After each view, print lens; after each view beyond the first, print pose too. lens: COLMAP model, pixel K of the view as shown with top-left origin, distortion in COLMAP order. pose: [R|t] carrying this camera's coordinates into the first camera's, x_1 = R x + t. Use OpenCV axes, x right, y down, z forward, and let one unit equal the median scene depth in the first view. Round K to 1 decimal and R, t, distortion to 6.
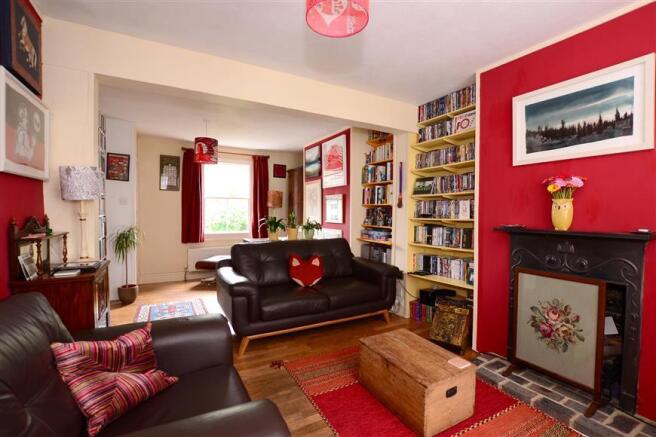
lens RADIAL K [[301.3, 0, 329.3], [0, 301.3, 219.0], [0, 0, 1]] dist [-0.000701, 0.000046]
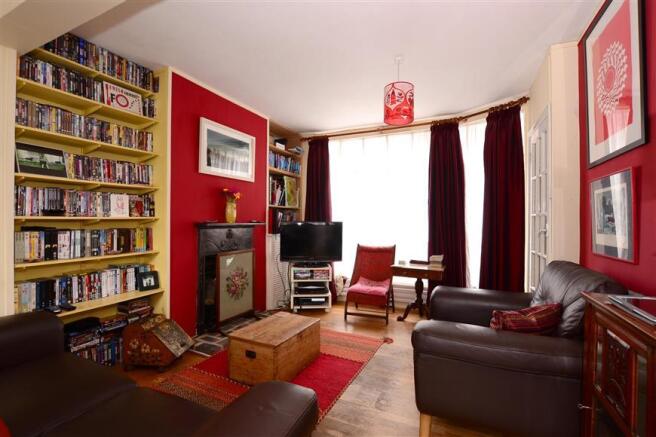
lens RADIAL K [[301.3, 0, 329.4], [0, 301.3, 218.3], [0, 0, 1]] dist [-0.000701, 0.000046]
pose [[-0.571356, 0.000986, 0.820702, -0.521391], [0.014813, 0.999849, 0.009111, 0.003923], [-0.820569, 0.017363, -0.571284, 0.966582]]
